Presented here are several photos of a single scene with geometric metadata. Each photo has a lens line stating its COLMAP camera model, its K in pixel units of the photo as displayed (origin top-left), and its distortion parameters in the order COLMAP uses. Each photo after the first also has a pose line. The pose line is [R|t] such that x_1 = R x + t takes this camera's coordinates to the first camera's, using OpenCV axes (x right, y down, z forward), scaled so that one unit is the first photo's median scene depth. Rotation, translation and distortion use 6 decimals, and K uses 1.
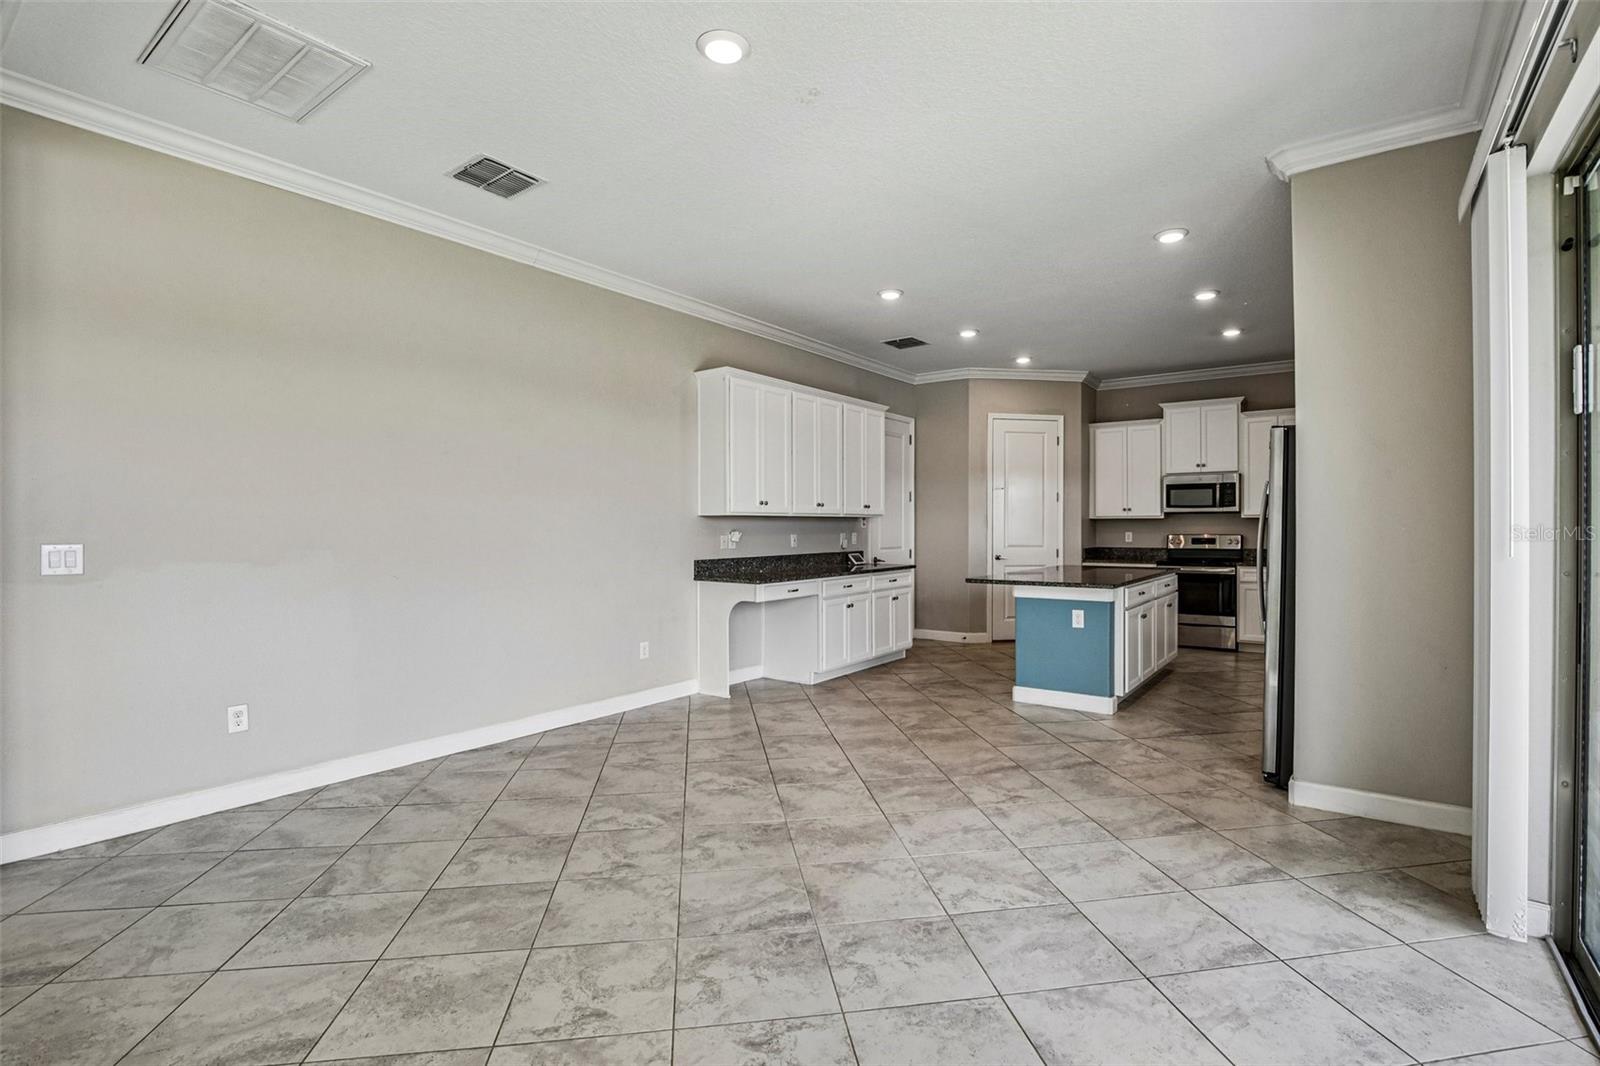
lens RADIAL K [[737.6, 0, 816.3], [0, 737.6, 485.7], [0, 0, 1]] dist [-0.038191, 0.007852]
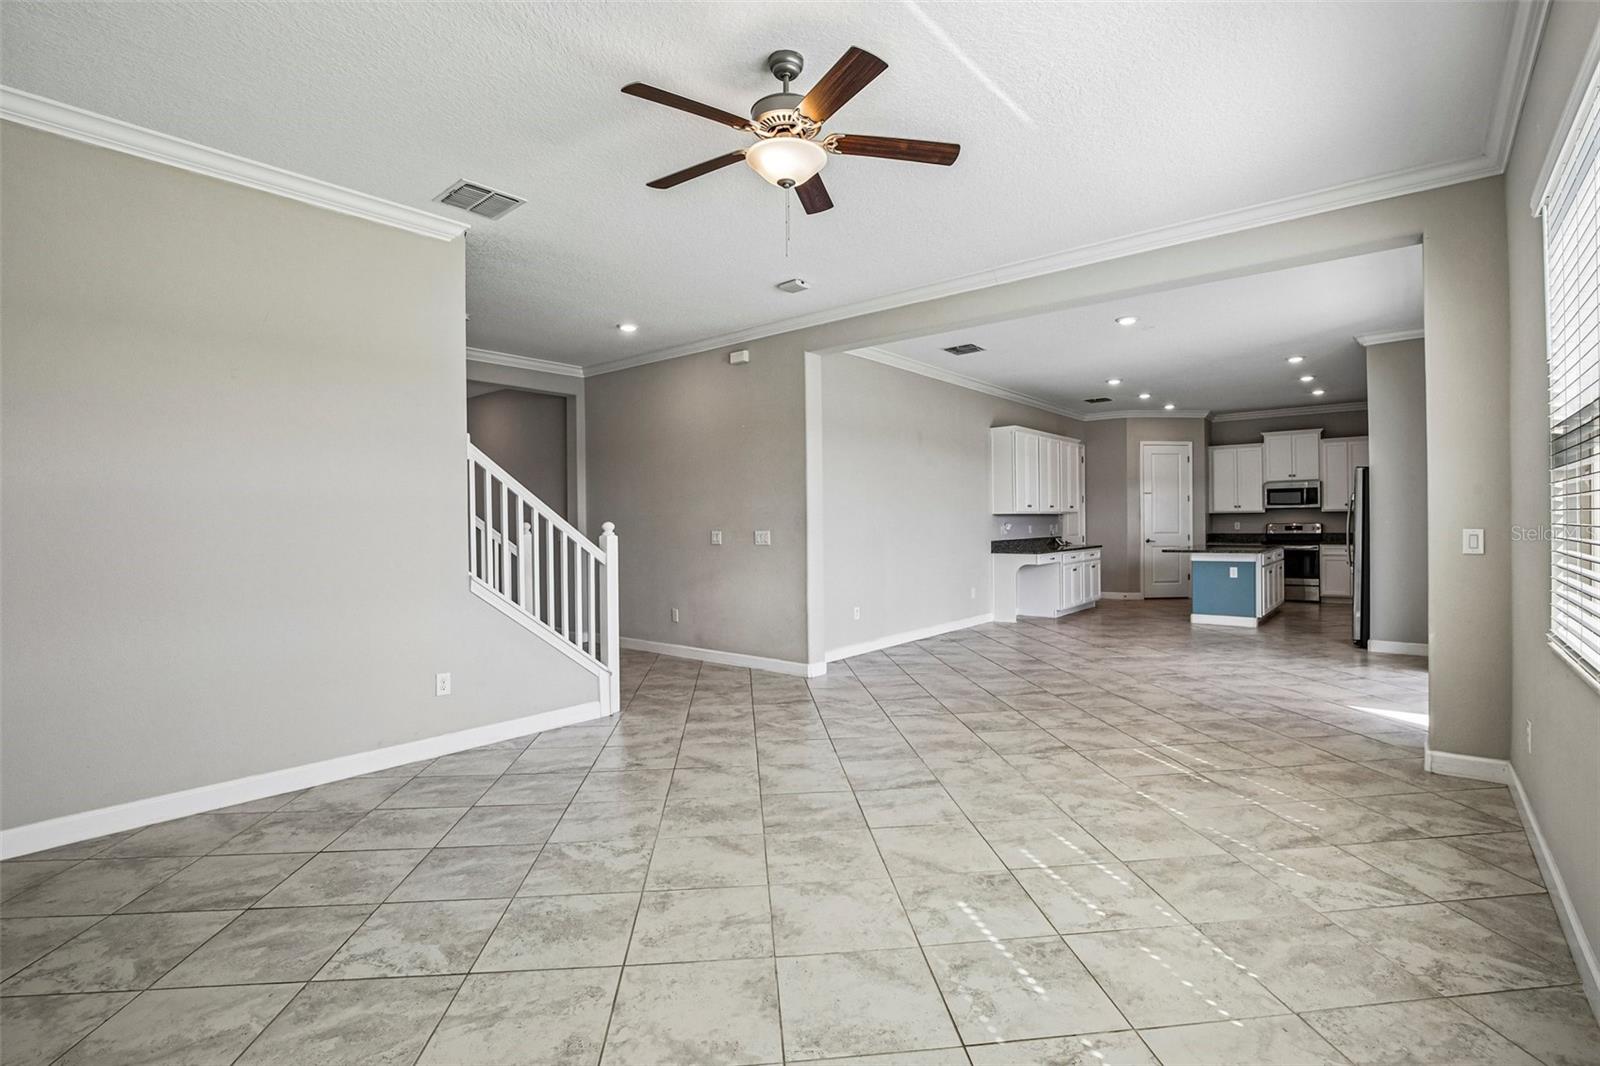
lens RADIAL K [[737.6, 0, 802.9], [0, 737.6, 534.2], [0, 0, 1]] dist [-0.038191, 0.007852]
pose [[0.998318, -0.005833, -0.057689, -0.362011], [0.010049, 0.997277, 0.073062, -0.028120], [0.057105, -0.073518, 0.995658, -0.488553]]
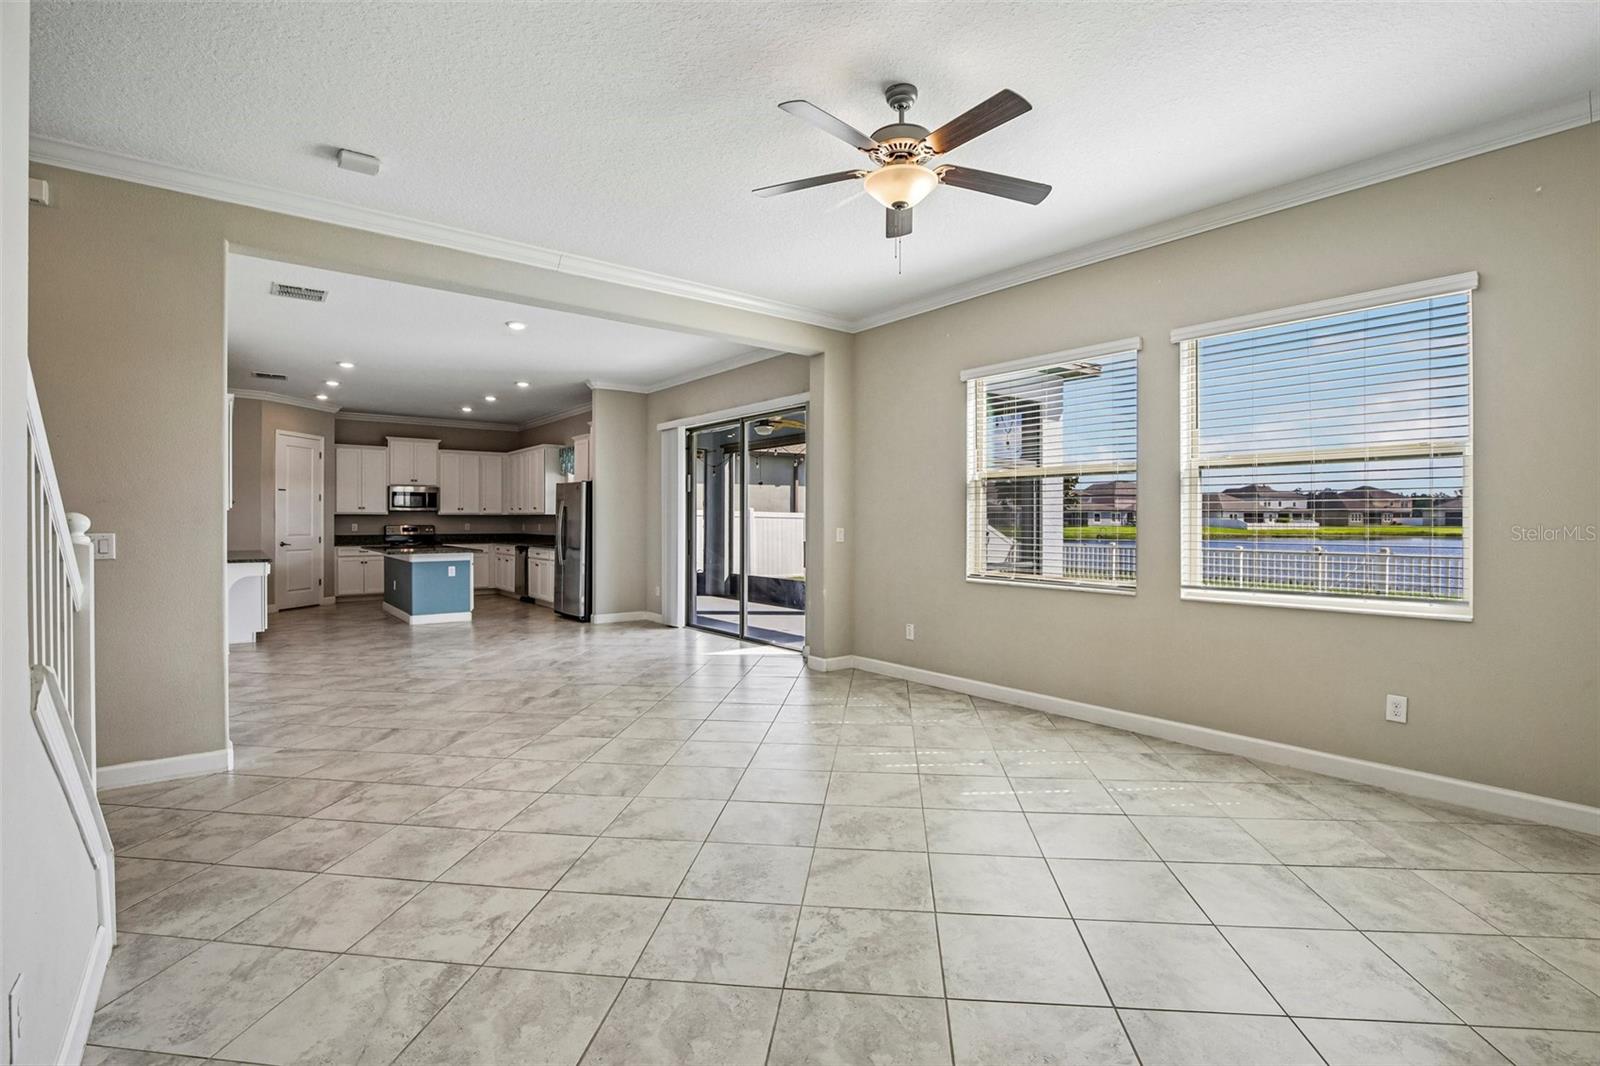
lens RADIAL K [[737.6, 0, 811.0], [0, 737.6, 525.6], [0, 0, 1]] dist [-0.038191, 0.007852]
pose [[0.249466, -0.001910, 0.968382, -0.771869], [-0.058596, 0.998136, 0.017064, -0.008496], [-0.966609, -0.061000, 0.248889, -0.187158]]
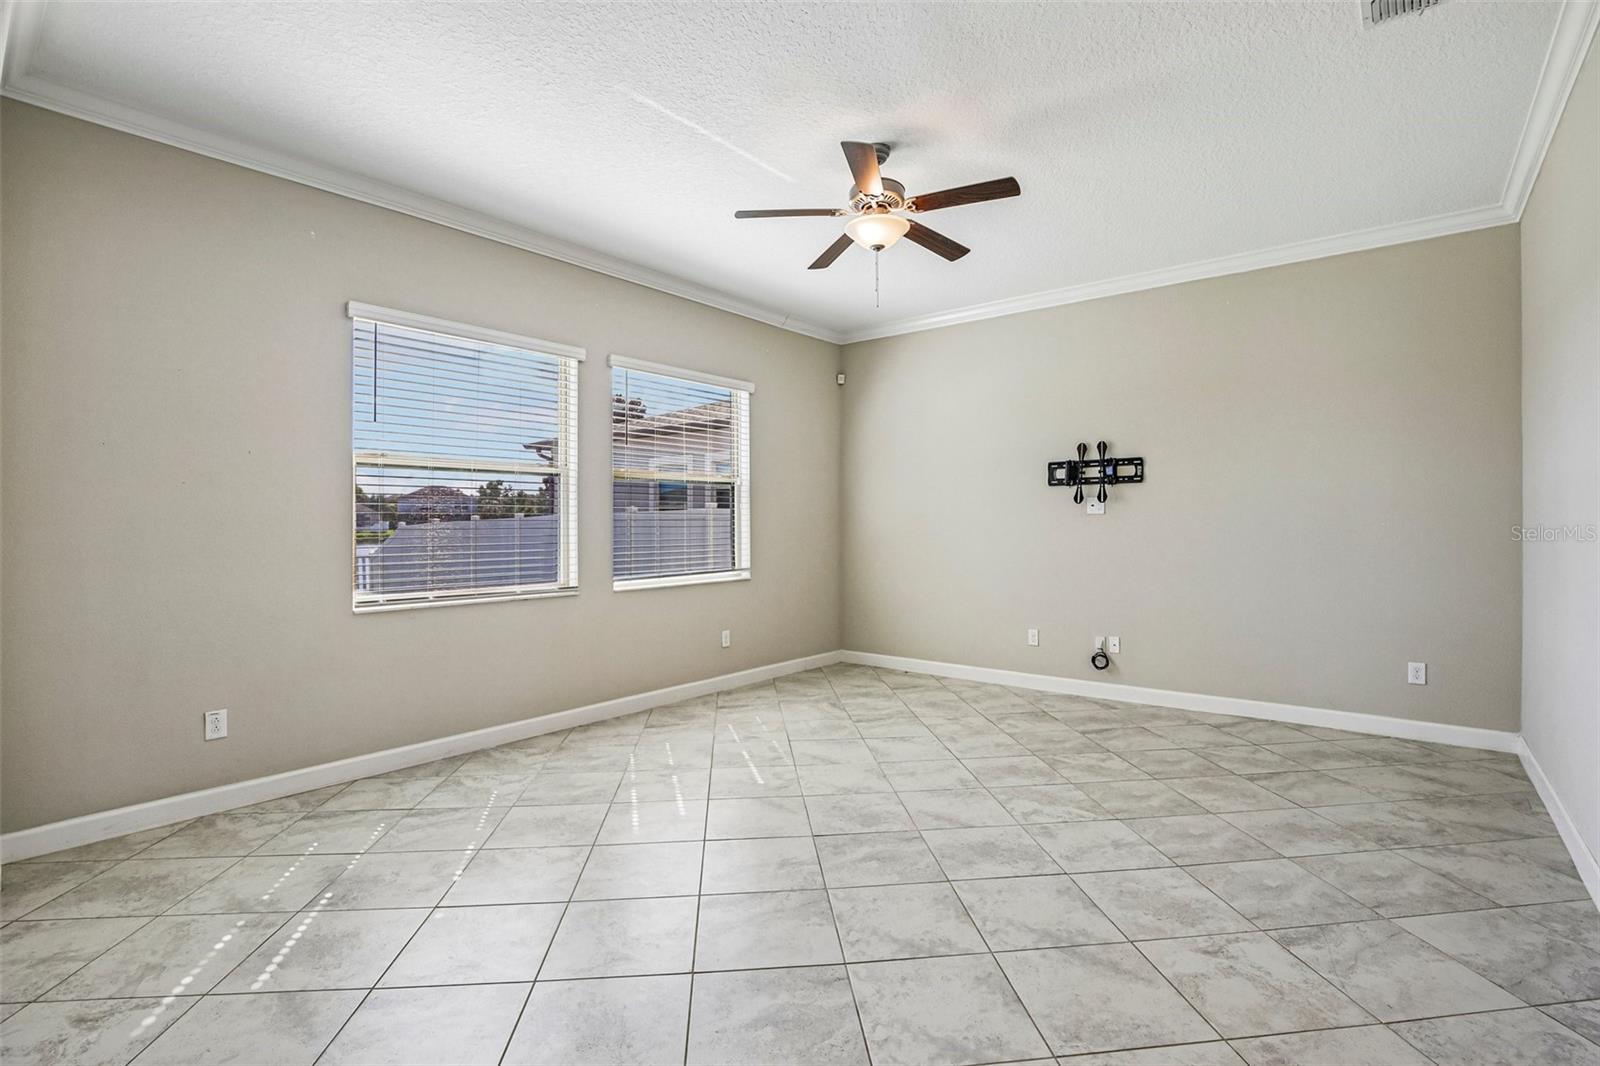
lens RADIAL K [[737.6, 0, 809.3], [0, 737.6, 523.8], [0, 0, 1]] dist [-0.038191, 0.007852]
pose [[-0.999023, 0.008610, 0.043350, -0.366391], [0.006166, 0.998400, -0.056202, 0.018102], [-0.043765, -0.055880, -0.997478, 0.304605]]
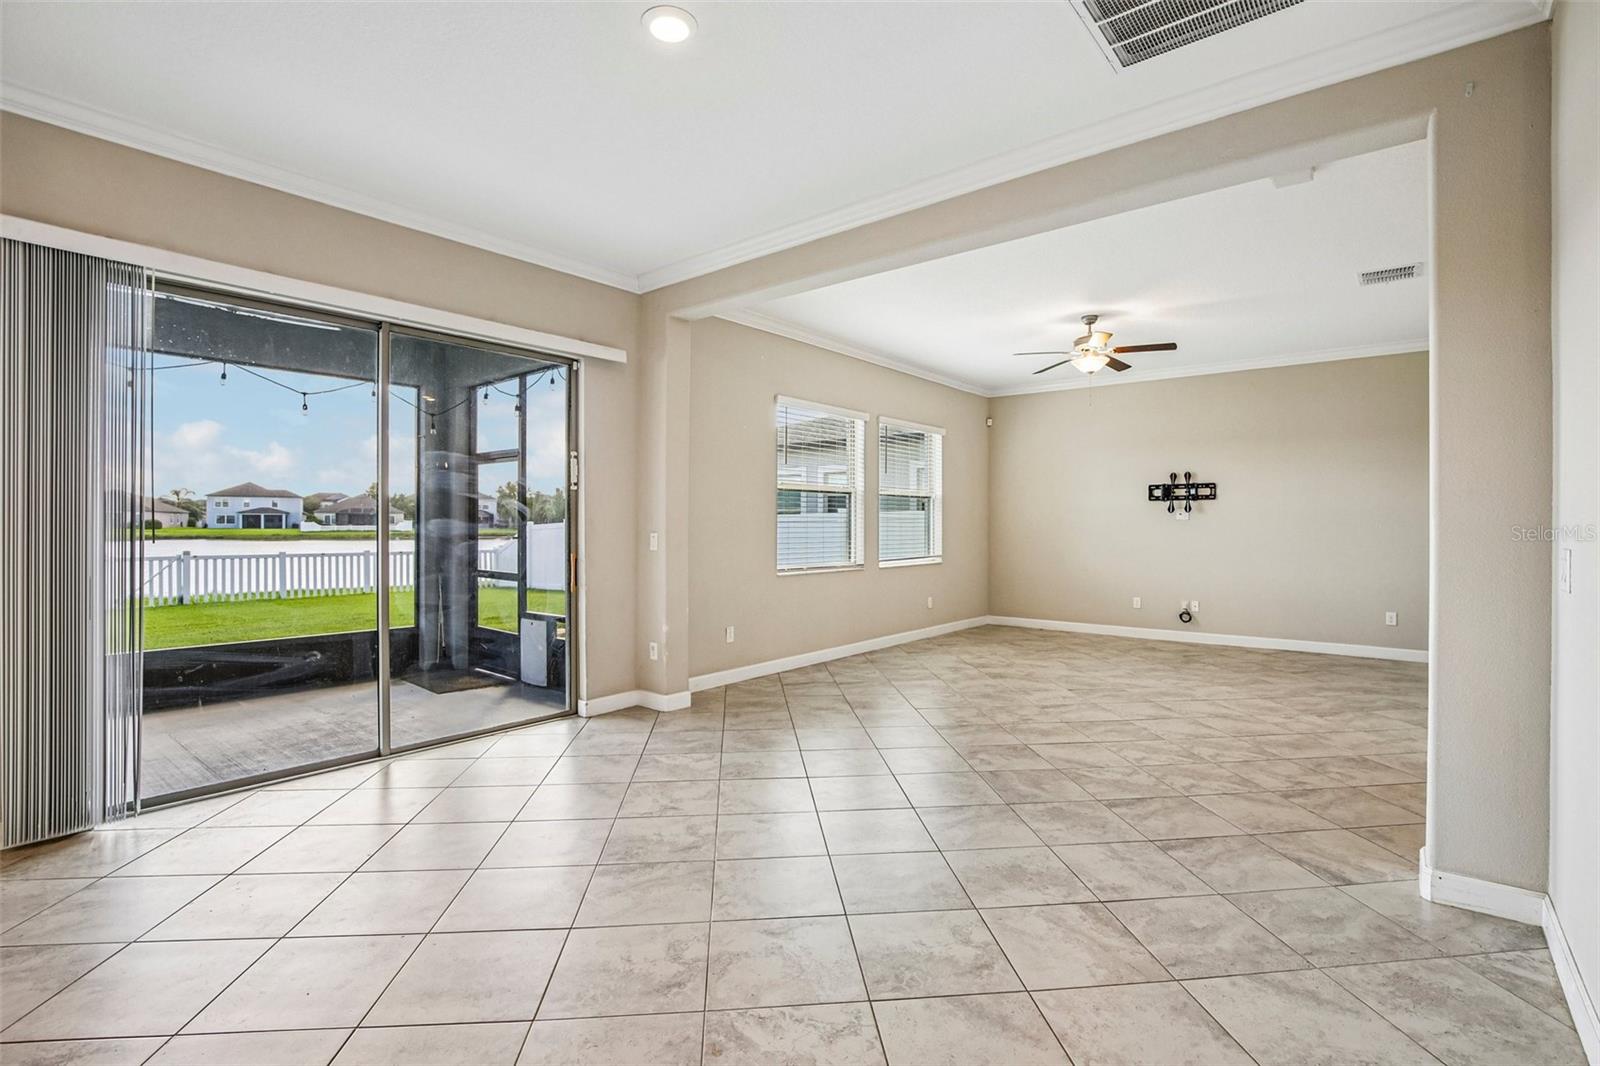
lens RADIAL K [[737.6, 0, 809.9], [0, 737.6, 528.0], [0, 0, 1]] dist [-0.038191, 0.007852]
pose [[-0.998953, 0.002227, 0.045687, -0.122724], [-0.000217, 0.998572, -0.053419, 0.038938], [-0.045741, -0.053373, -0.997526, 0.665802]]
